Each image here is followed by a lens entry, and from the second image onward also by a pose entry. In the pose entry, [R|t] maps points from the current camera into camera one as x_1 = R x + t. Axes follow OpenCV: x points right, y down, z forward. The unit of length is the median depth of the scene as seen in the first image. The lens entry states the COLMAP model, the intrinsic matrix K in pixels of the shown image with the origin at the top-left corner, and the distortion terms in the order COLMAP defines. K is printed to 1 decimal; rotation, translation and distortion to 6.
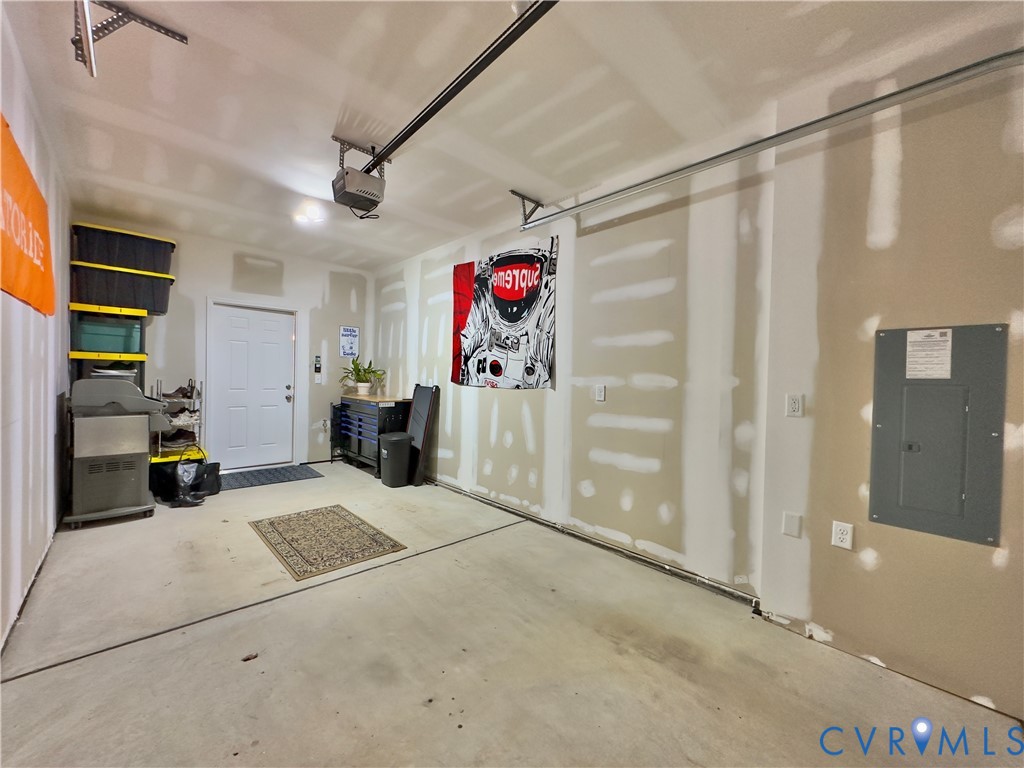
lens RADIAL K [[408.5, 0, 511.8], [0, 408.5, 382.6], [0, 0, 1]] dist [-0.001843, -0.000237]
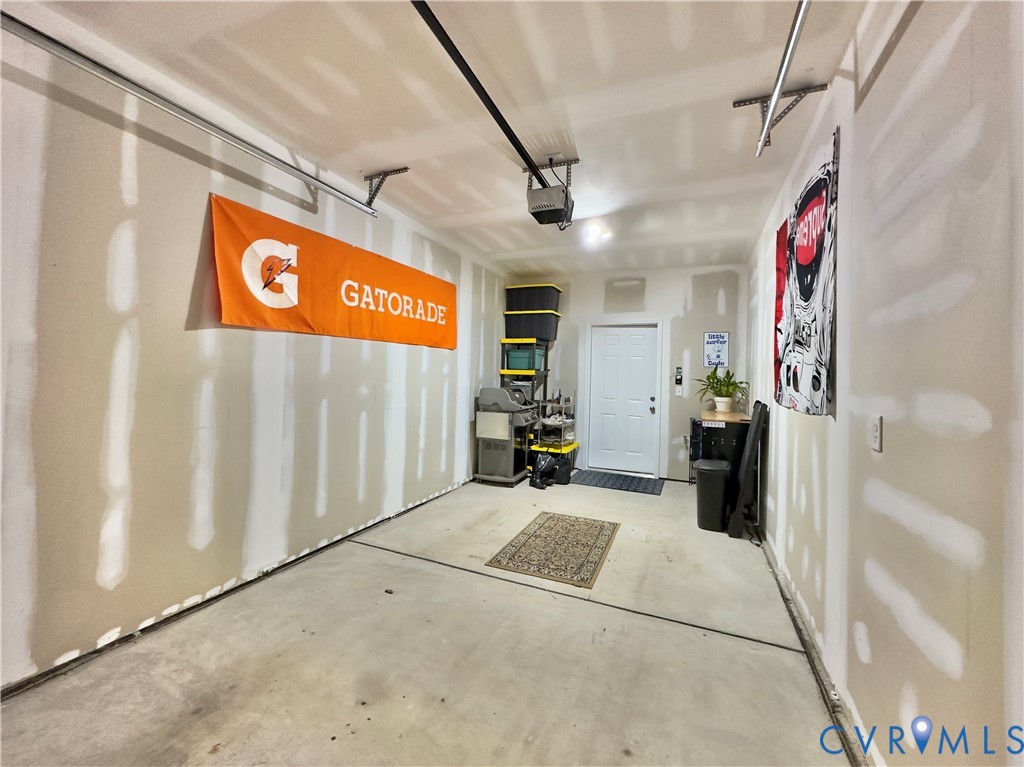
lens RADIAL K [[418.6, 0, 498.0], [0, 418.6, 367.9], [0, 0, 1]] dist [-0.001437, 0.000023]
pose [[0.387998, -0.029951, -0.921174, 0.396666], [-0.030410, 0.998512, -0.045275, -0.010379], [0.921159, 0.045580, 0.386509, 0.371242]]
